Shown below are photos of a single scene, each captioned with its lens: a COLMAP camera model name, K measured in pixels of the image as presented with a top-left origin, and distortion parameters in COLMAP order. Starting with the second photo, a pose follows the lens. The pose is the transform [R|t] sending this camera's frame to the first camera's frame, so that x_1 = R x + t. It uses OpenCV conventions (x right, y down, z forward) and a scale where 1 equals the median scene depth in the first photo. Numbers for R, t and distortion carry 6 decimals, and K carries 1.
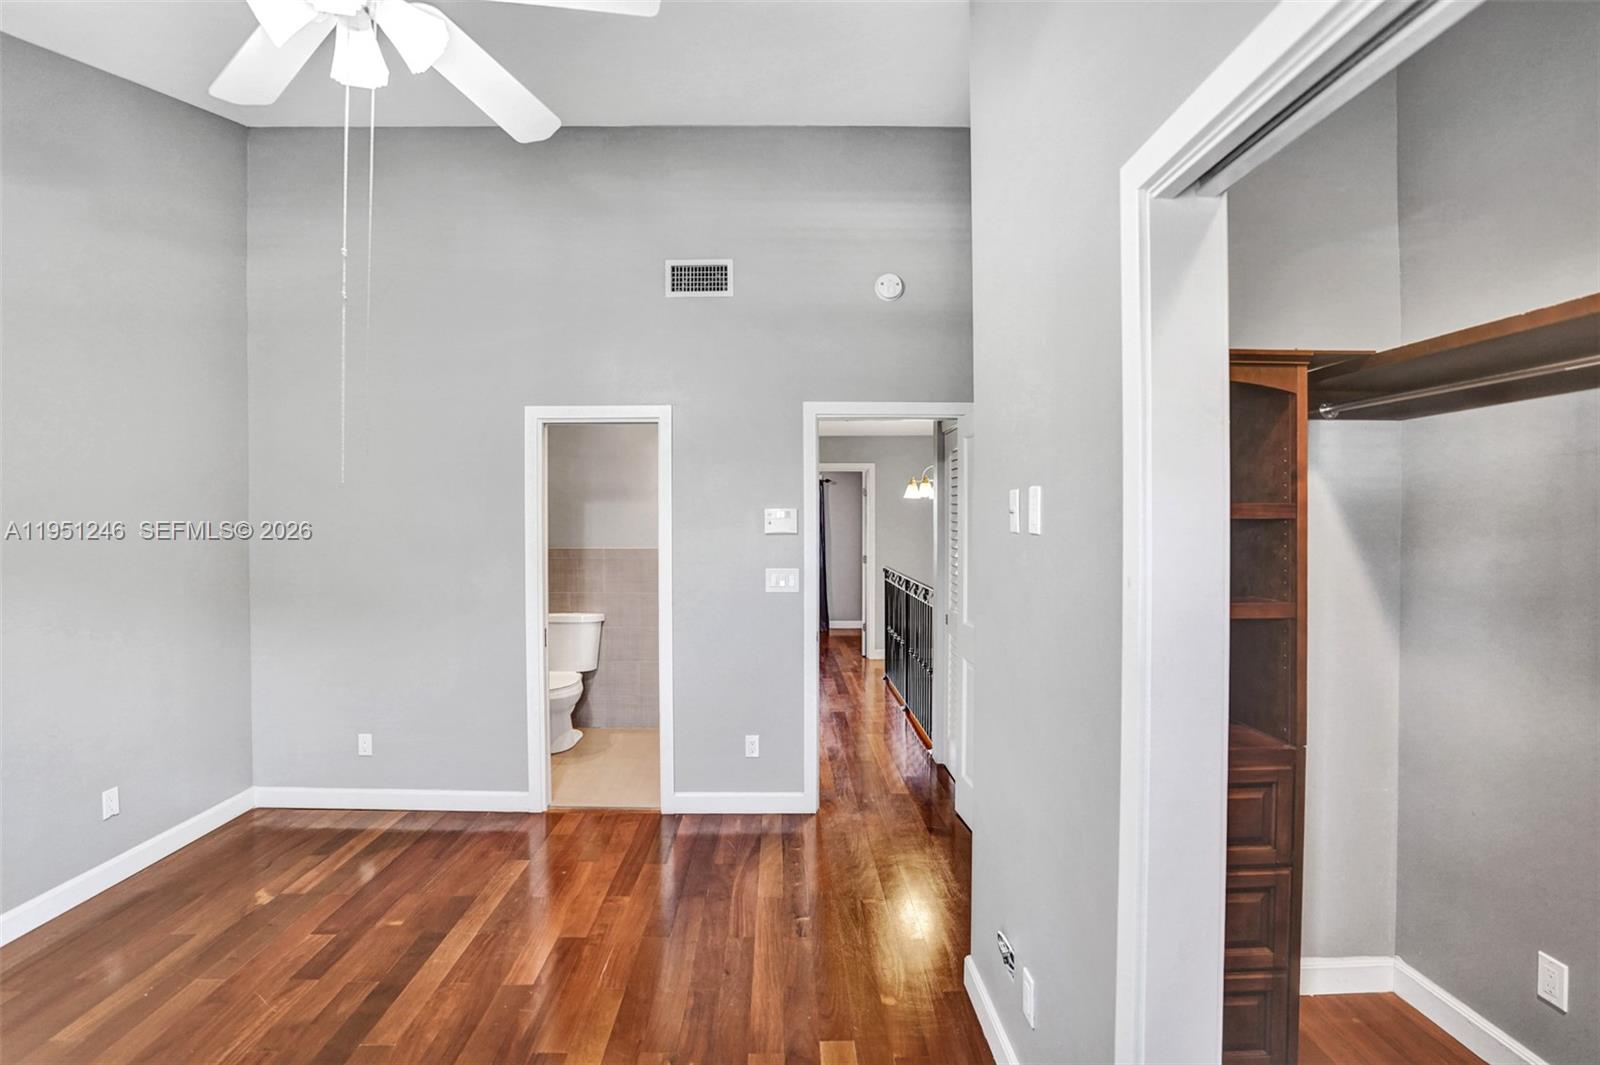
lens RADIAL K [[767.7, 0, 795.3], [0, 767.7, 535.4], [0, 0, 1]] dist [-0.076462, 0.033091]
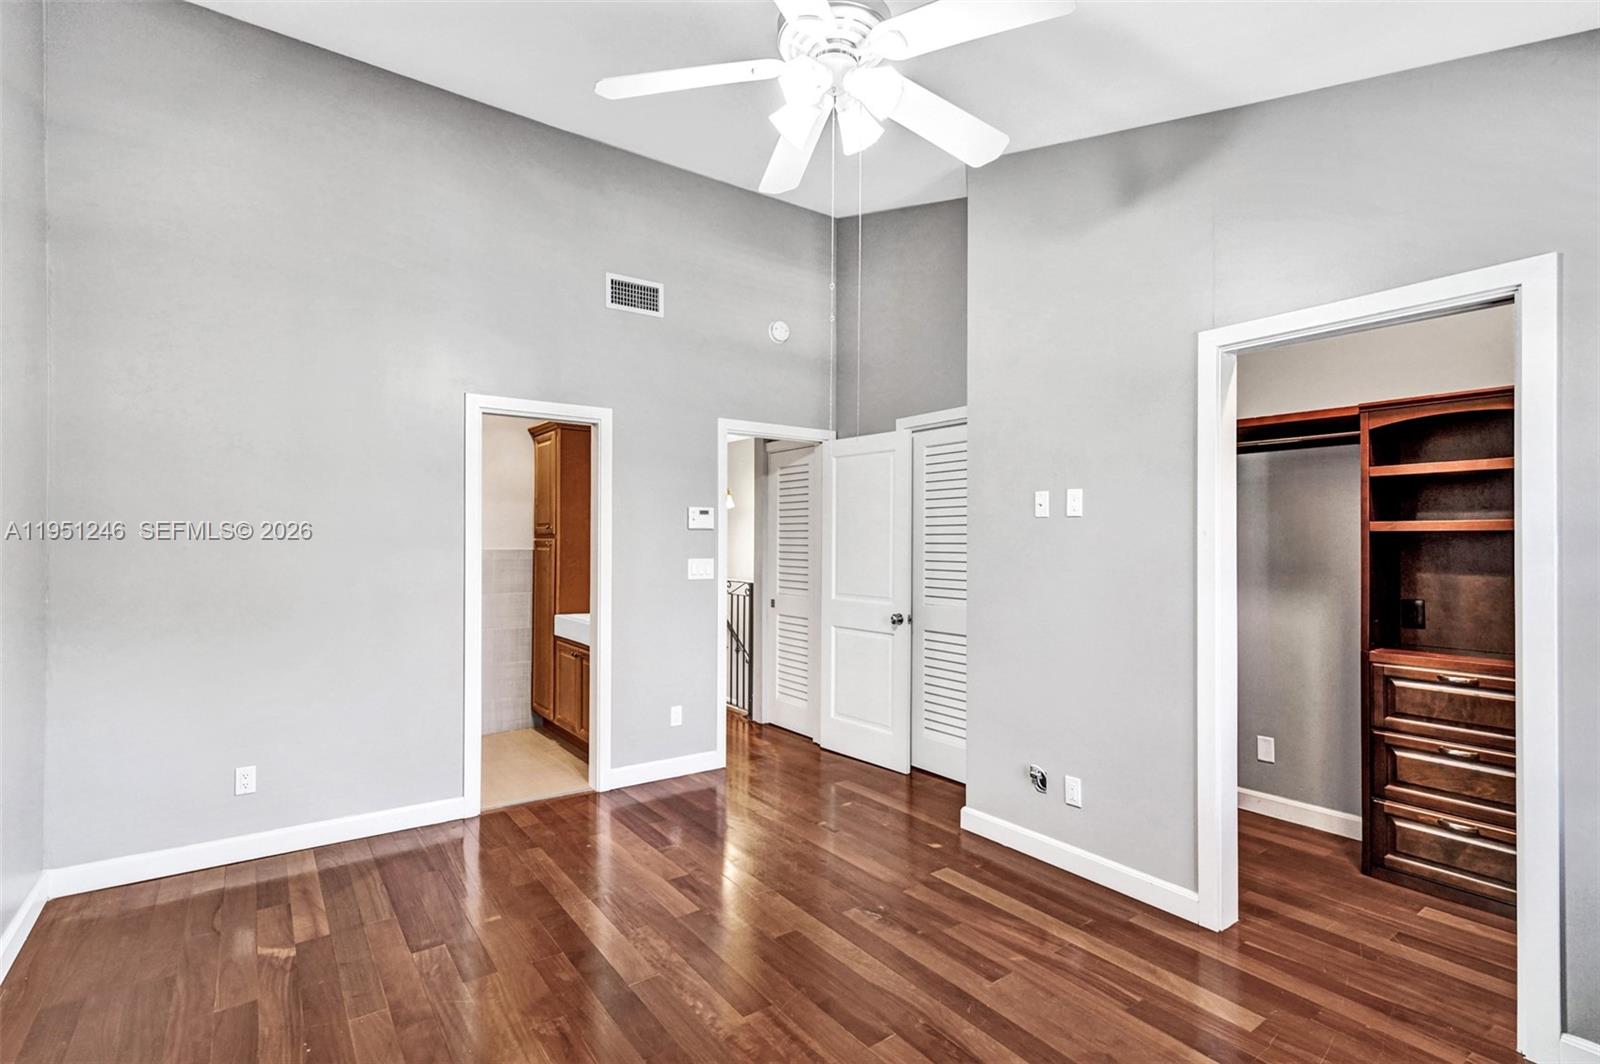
lens RADIAL K [[762.1, 0, 805.8], [0, 762.1, 539.2], [0, 0, 1]] dist [0.001163, 0.000138]
pose [[0.814794, 0.005960, 0.579720, -0.565783], [0.006228, 0.999799, -0.019032, 0.037098], [-0.579717, 0.019118, 0.814593, -0.035158]]
